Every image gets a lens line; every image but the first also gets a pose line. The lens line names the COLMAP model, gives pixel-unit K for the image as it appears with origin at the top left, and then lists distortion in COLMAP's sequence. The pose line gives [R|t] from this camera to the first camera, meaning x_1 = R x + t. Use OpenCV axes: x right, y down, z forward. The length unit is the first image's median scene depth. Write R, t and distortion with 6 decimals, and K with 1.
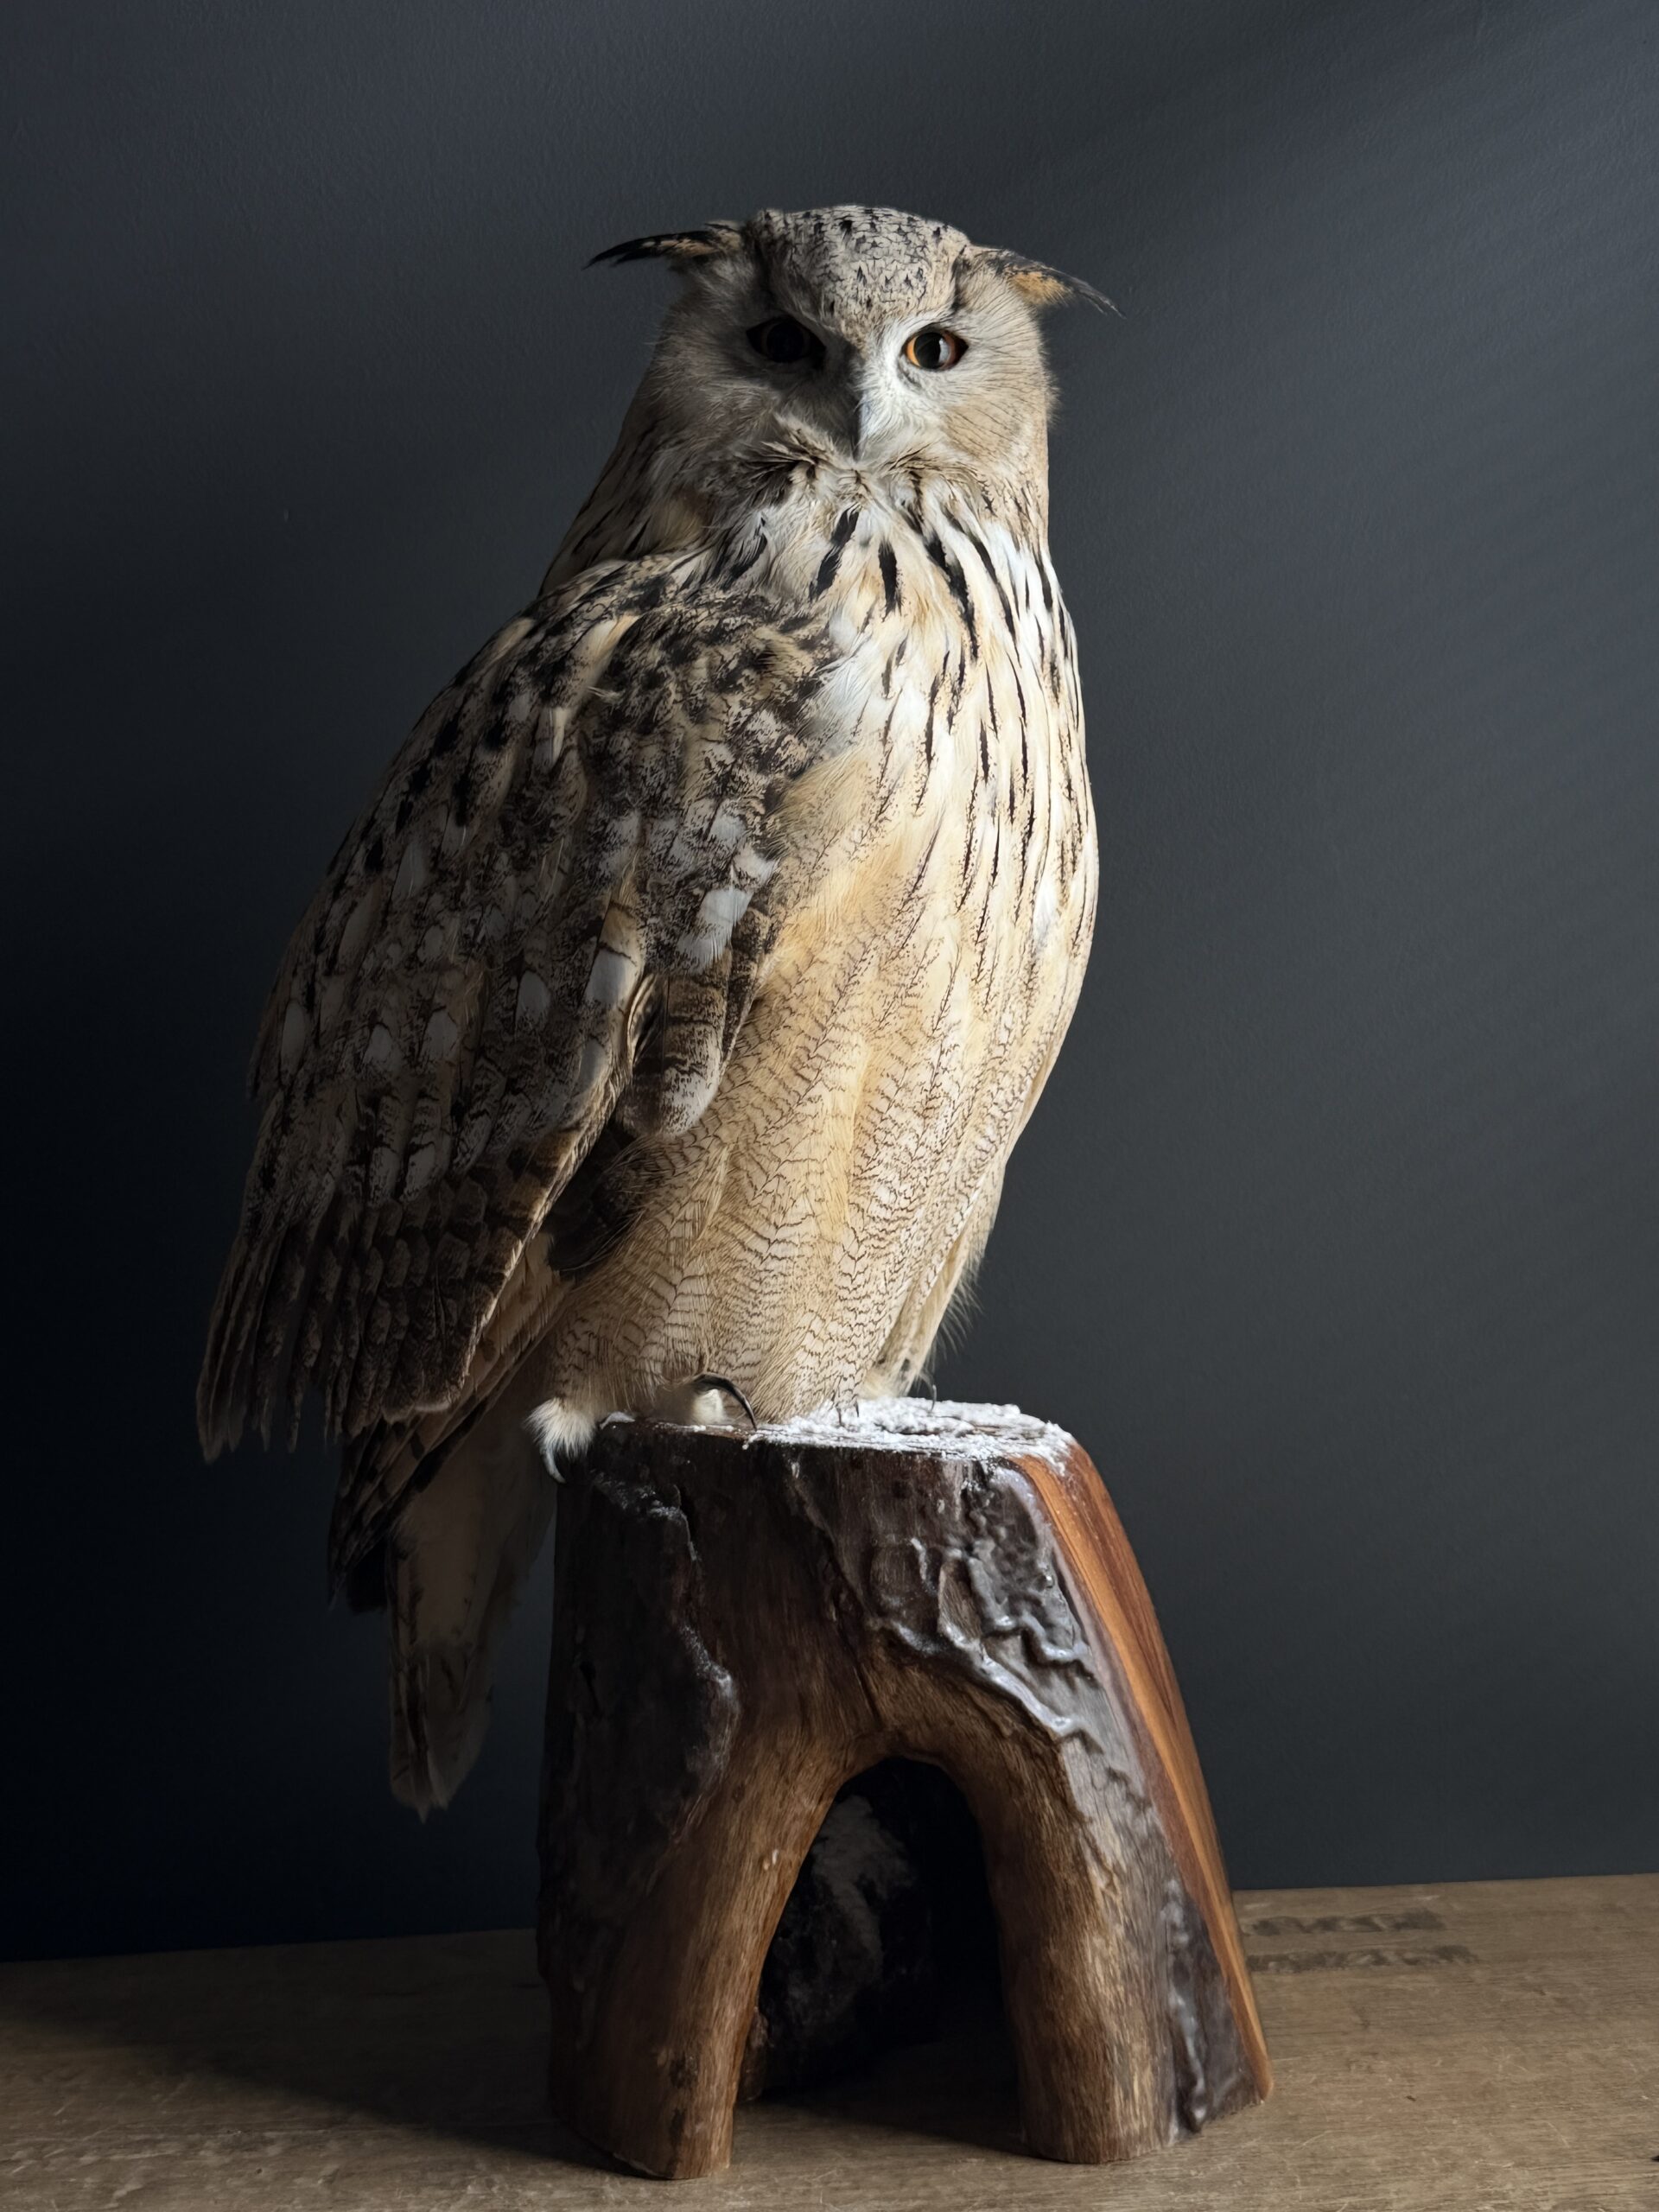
lens RADIAL K [[2624.4, 0, 822.8], [0, 2624.4, 1138.7], [0, 0, 1]] dist [0.152103, -0.266098]
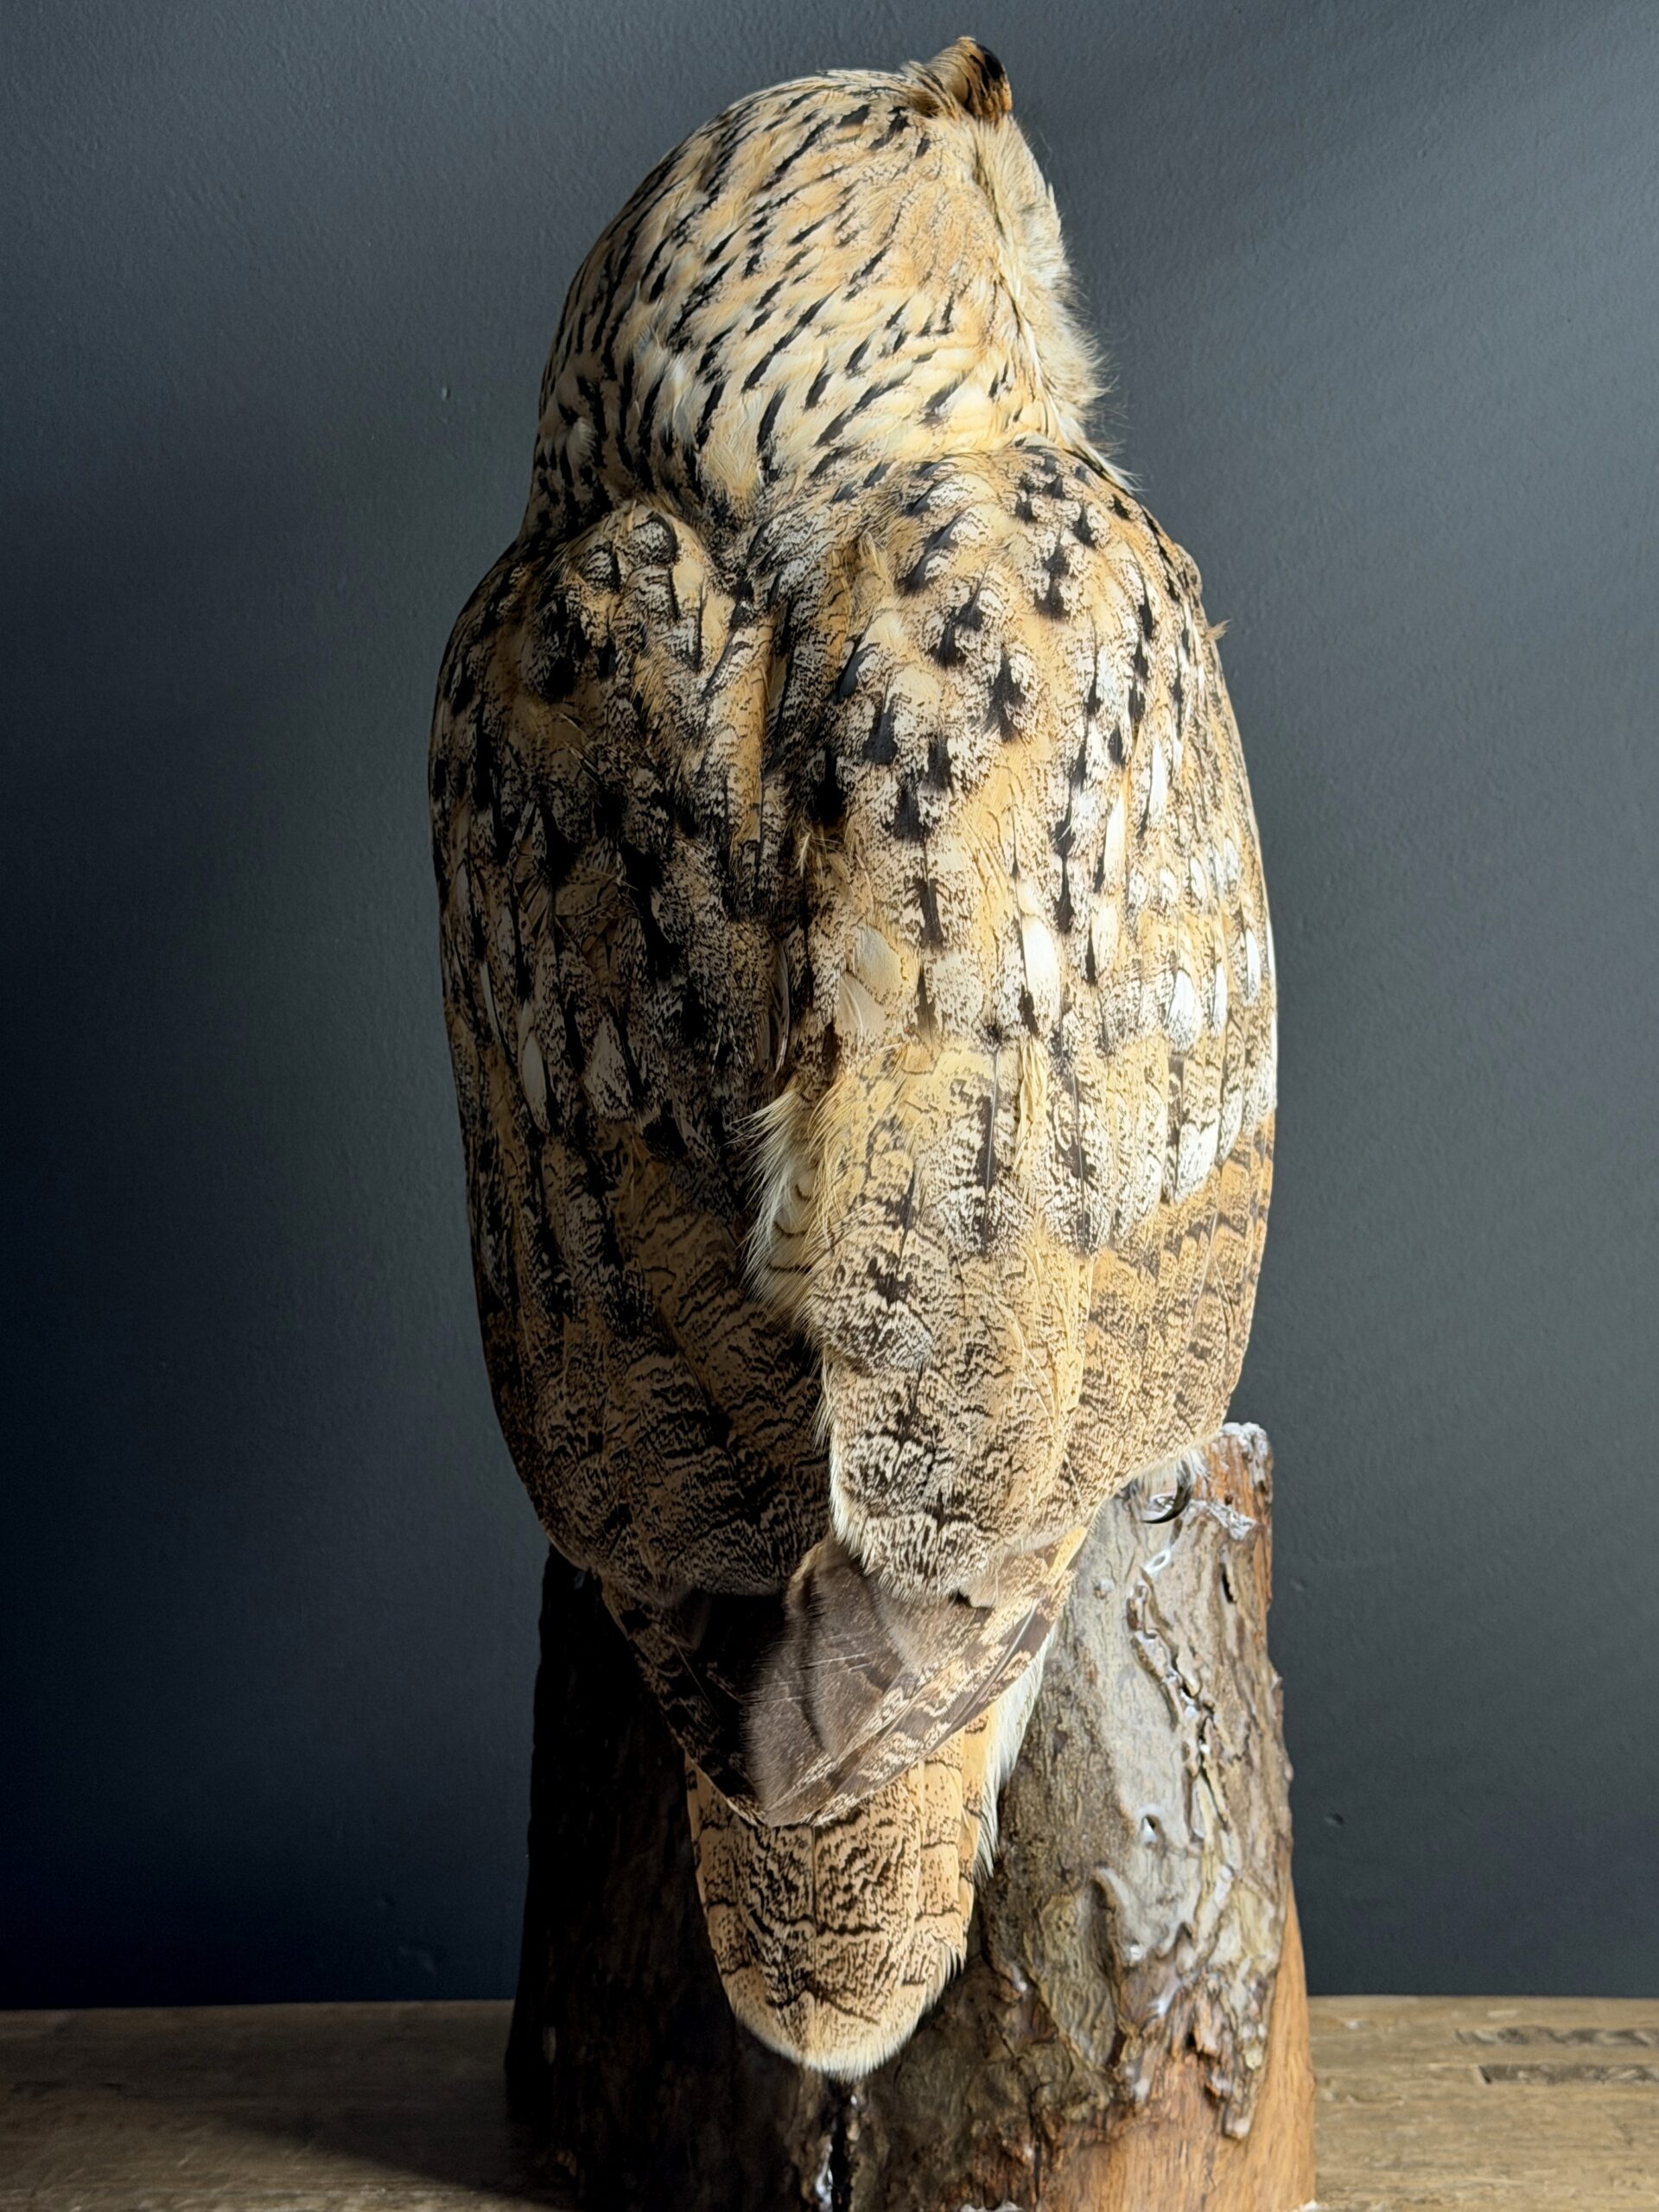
lens RADIAL K [[3265.1, 0, 826.4], [0, 3265.1, 1145.4], [0, 0, 1]] dist [0.129038, -0.048492]
pose [[-0.171742, 0.016694, 0.985000, -1.157433], [0.005414, 0.999857, -0.016001, 0.025588], [-0.985127, 0.002585, -0.171808, 1.315166]]
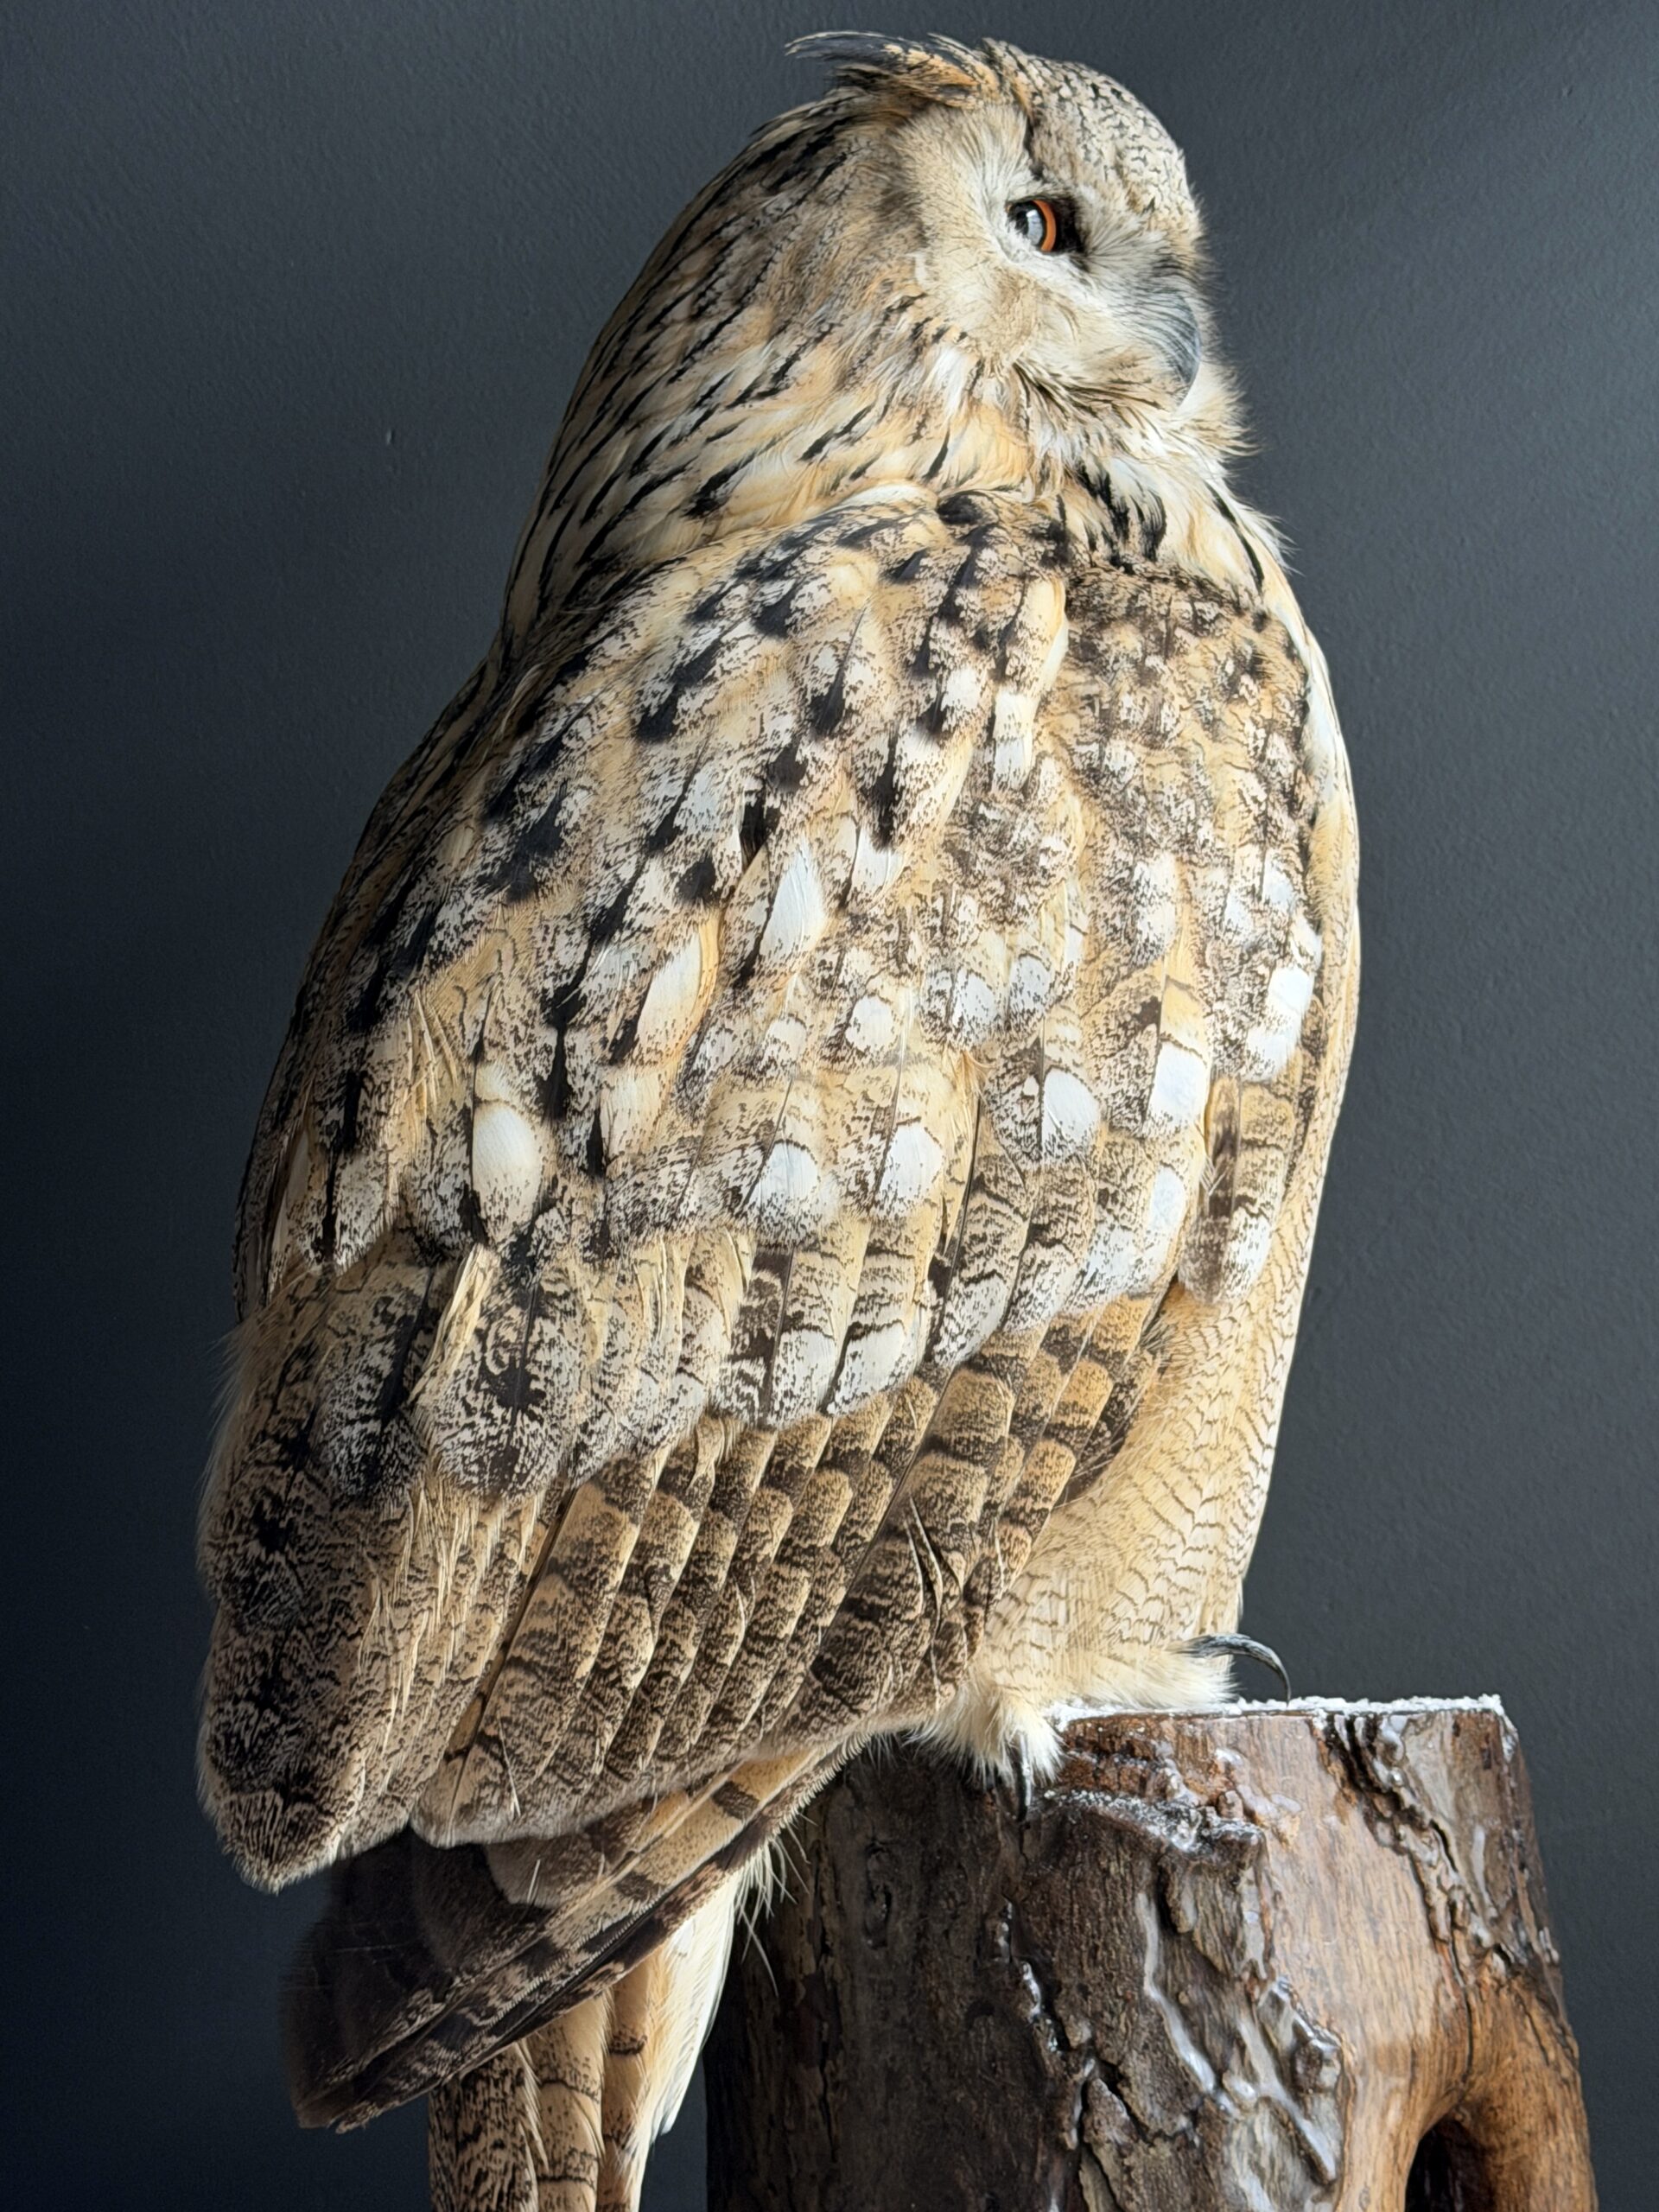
lens RADIAL K [[4054.4, 0, 828.5], [0, 4054.4, 1141.7], [0, 0, 1]] dist [0.122500, 0.080031]
pose [[0.613166, 0.020885, 0.789678, -0.983694], [0.029142, 0.998372, -0.049032, 0.005995], [-0.789416, 0.053078, 0.611559, 0.389503]]
